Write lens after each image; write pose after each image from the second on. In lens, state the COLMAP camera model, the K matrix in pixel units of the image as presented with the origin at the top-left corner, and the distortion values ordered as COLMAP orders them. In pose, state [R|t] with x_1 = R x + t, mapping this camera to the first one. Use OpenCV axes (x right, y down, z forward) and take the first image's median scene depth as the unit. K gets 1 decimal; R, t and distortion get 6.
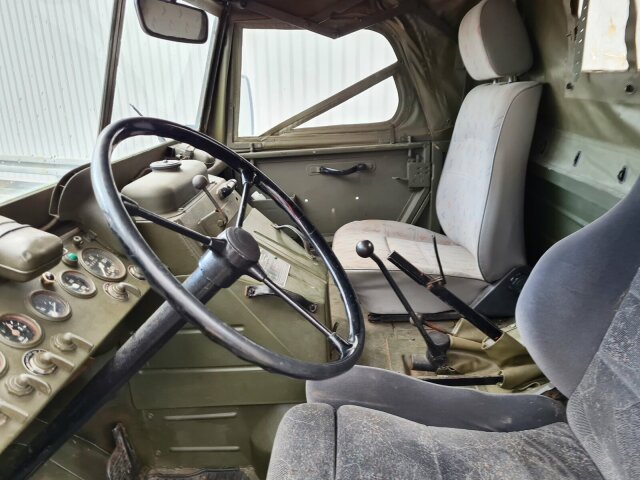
lens RADIAL K [[486.6, 0, 322.6], [0, 486.6, 252.4], [0, 0, 1]] dist [0.032303, -0.015843]
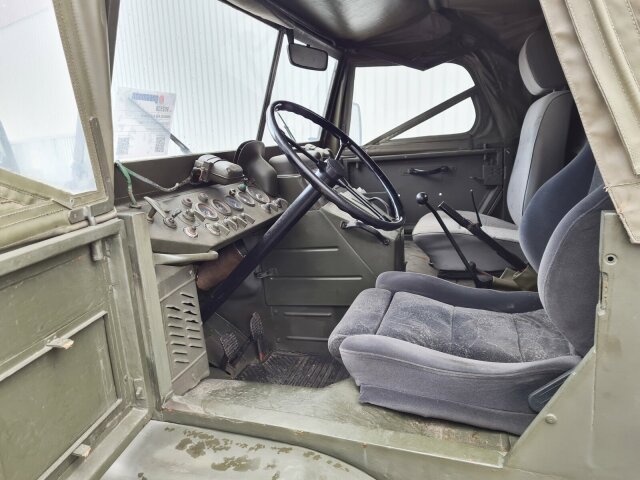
lens RADIAL K [[486.6, 0, 321.3], [0, 486.6, 240.1], [0, 0, 1]] dist [0.032303, -0.015843]
pose [[0.970198, 0.033455, -0.239995, 0.085274], [-0.060496, 0.992502, -0.106204, 0.166509], [0.234642, 0.117557, 0.964947, -0.272102]]
